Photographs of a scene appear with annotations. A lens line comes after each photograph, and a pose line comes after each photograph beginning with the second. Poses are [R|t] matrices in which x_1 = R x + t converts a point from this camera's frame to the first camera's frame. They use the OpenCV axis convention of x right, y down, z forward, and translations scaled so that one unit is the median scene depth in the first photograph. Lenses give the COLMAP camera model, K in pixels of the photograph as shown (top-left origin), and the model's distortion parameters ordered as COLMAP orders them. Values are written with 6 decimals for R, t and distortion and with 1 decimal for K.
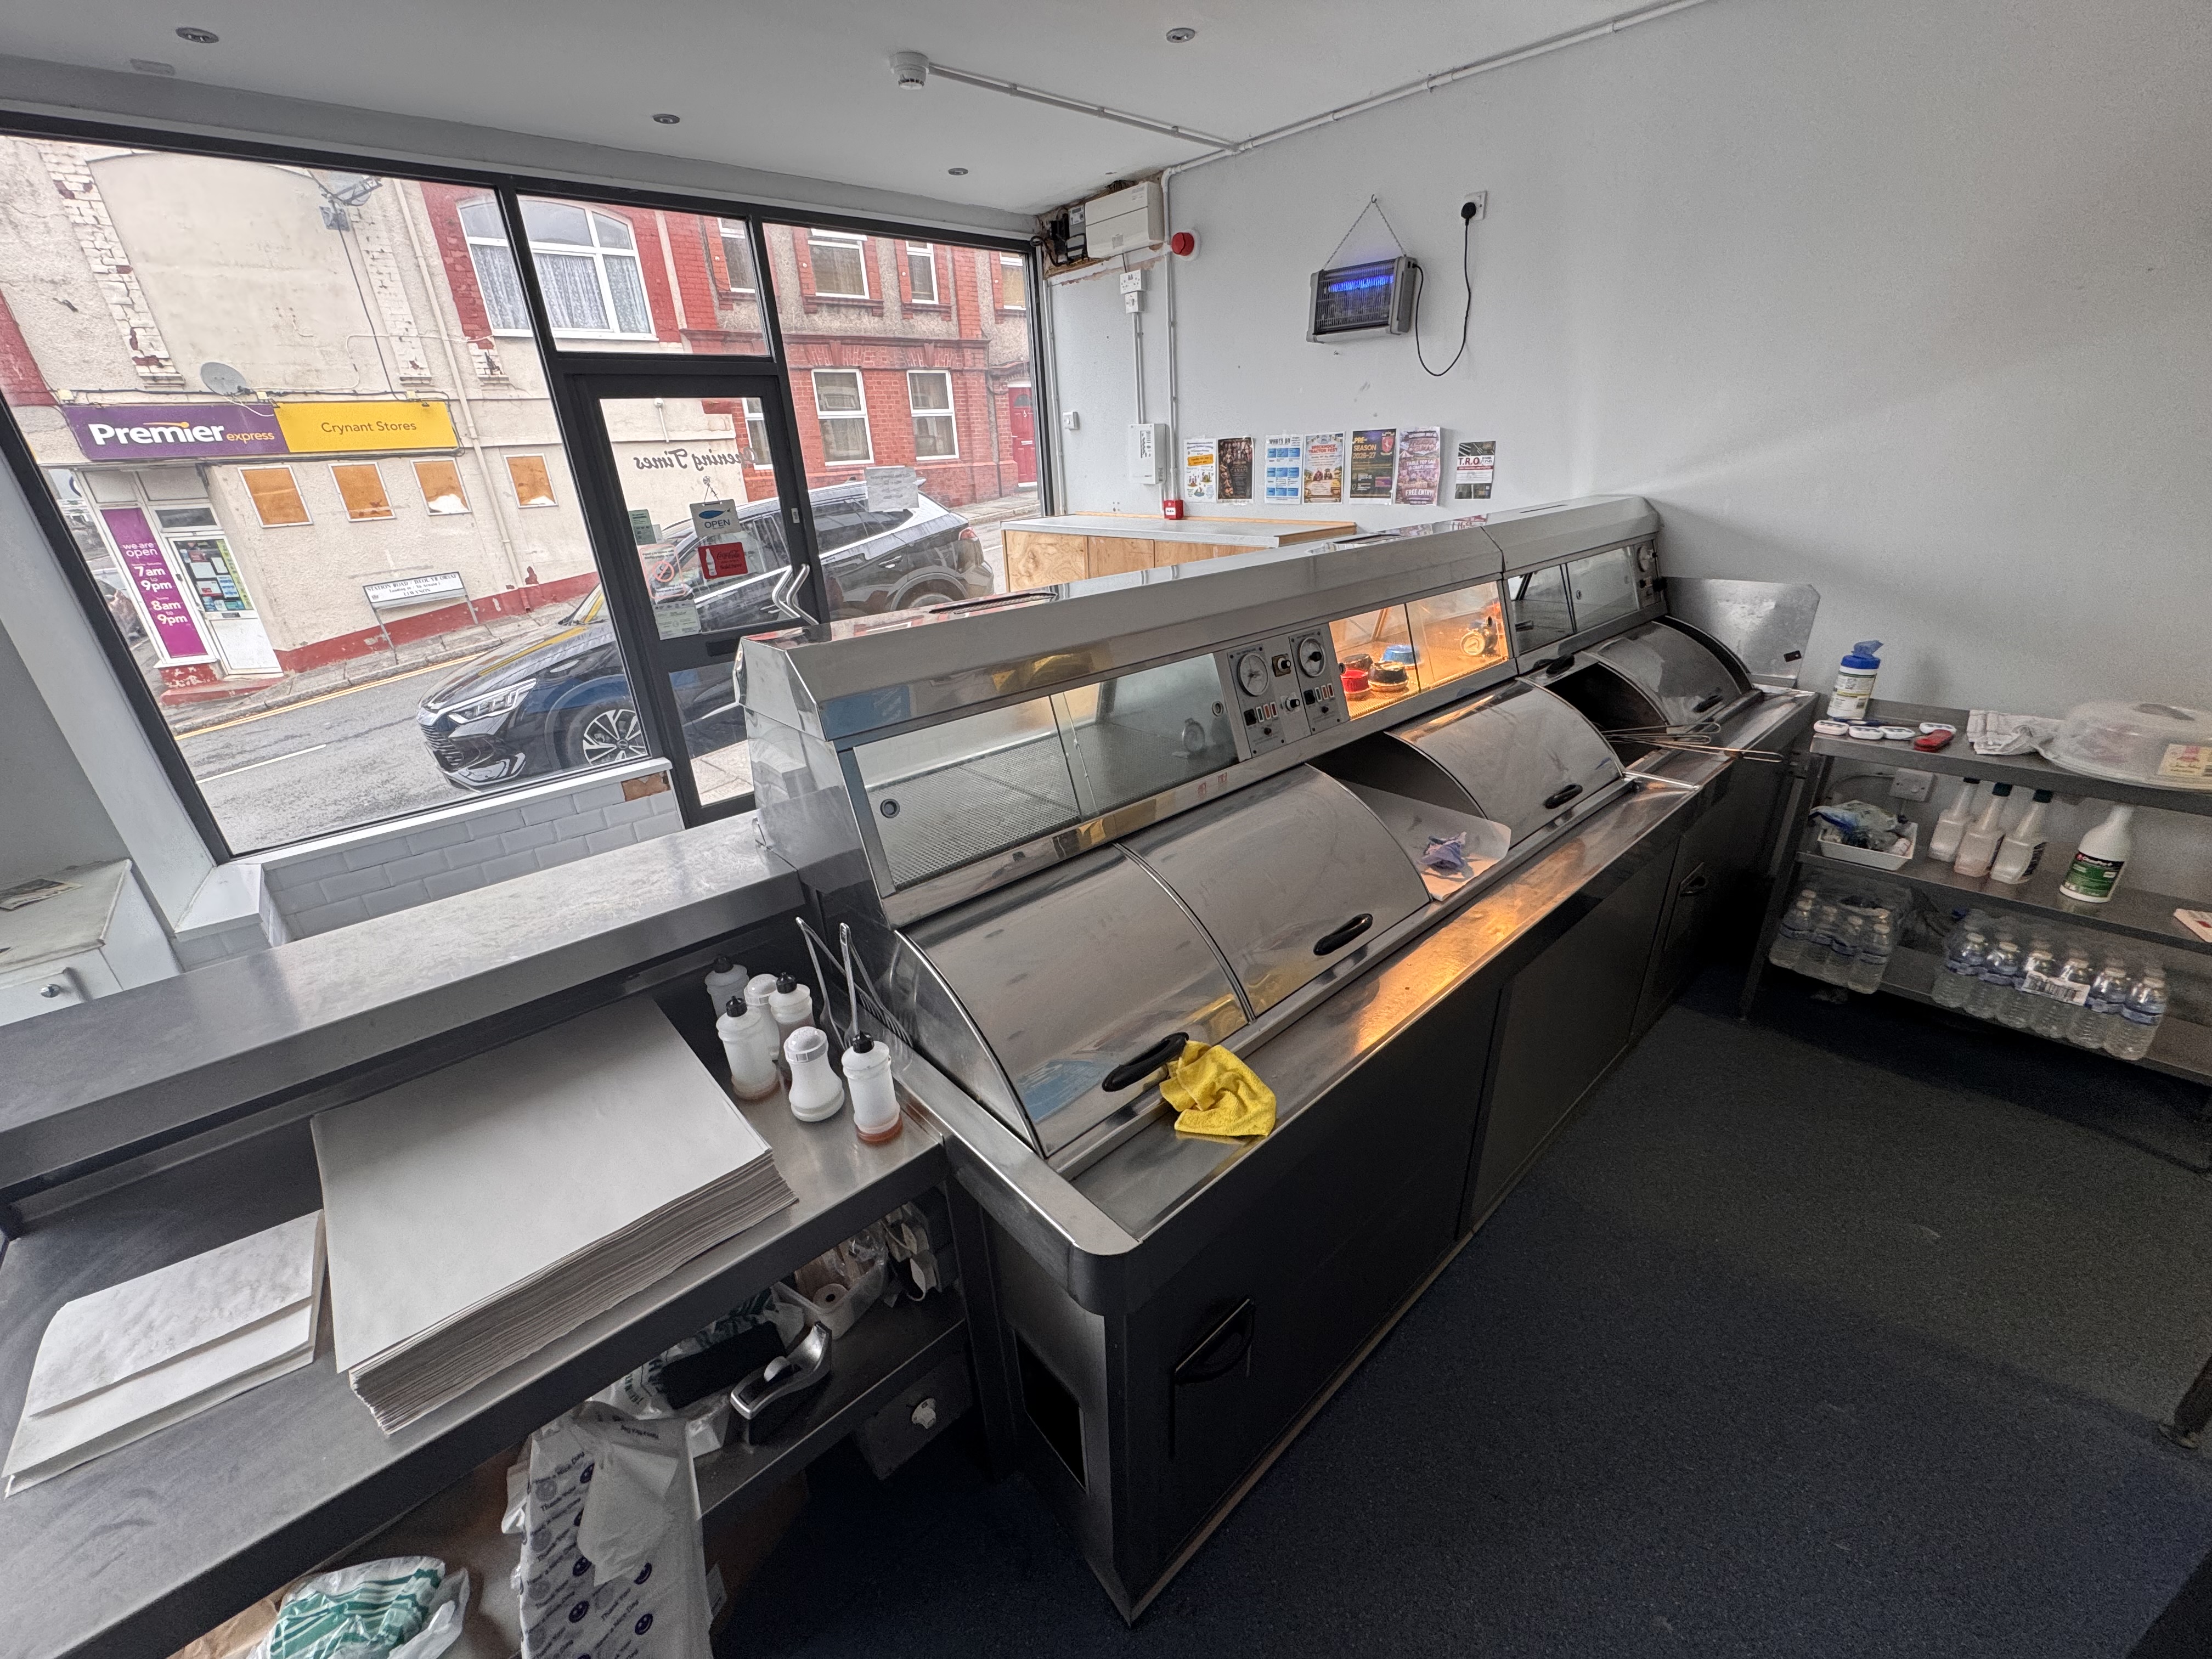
lens RADIAL K [[878.5, 0, 1106.0], [0, 878.5, 830.9], [0, 0, 1]] dist [-0.003920, 0.000607]
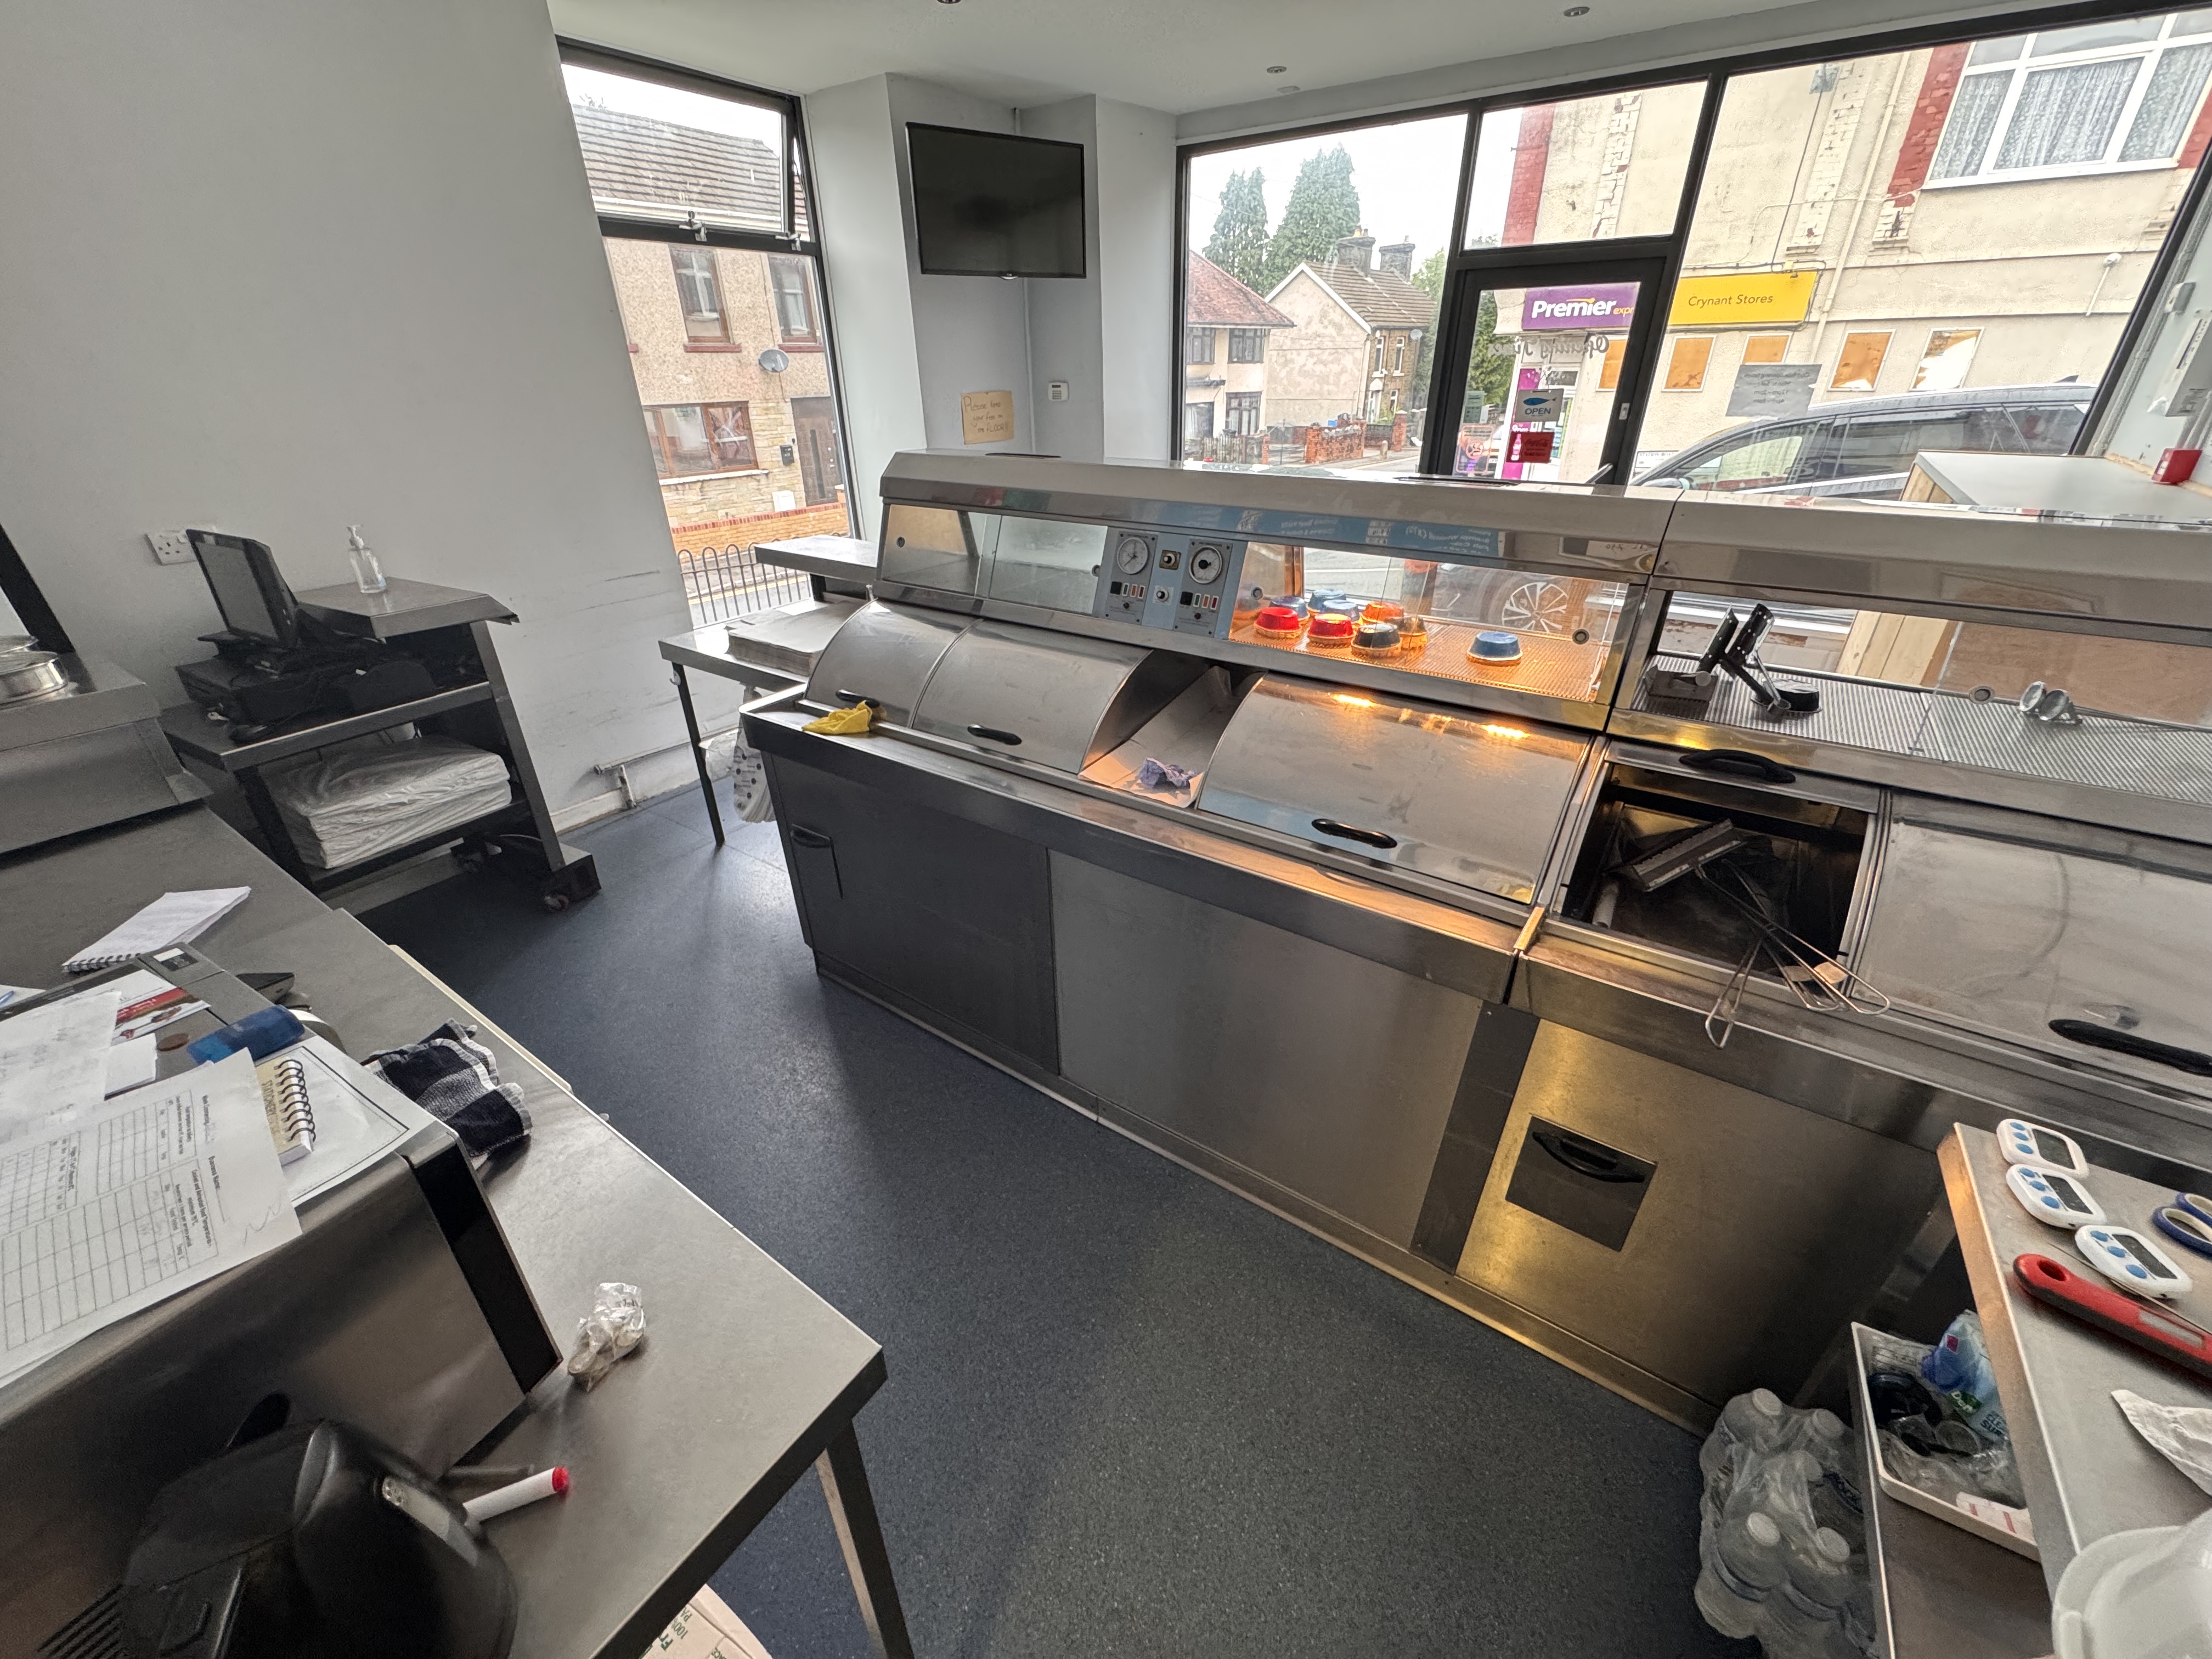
lens RADIAL K [[878.5, 0, 1105.0], [0, 878.5, 824.3], [0, 0, 1]] dist [-0.003920, 0.000607]
pose [[0.235865, 0.488526, -0.840066, 0.373546], [-0.389772, 0.839433, 0.378722, -0.085897], [0.890194, 0.238107, 0.388406, 0.162513]]
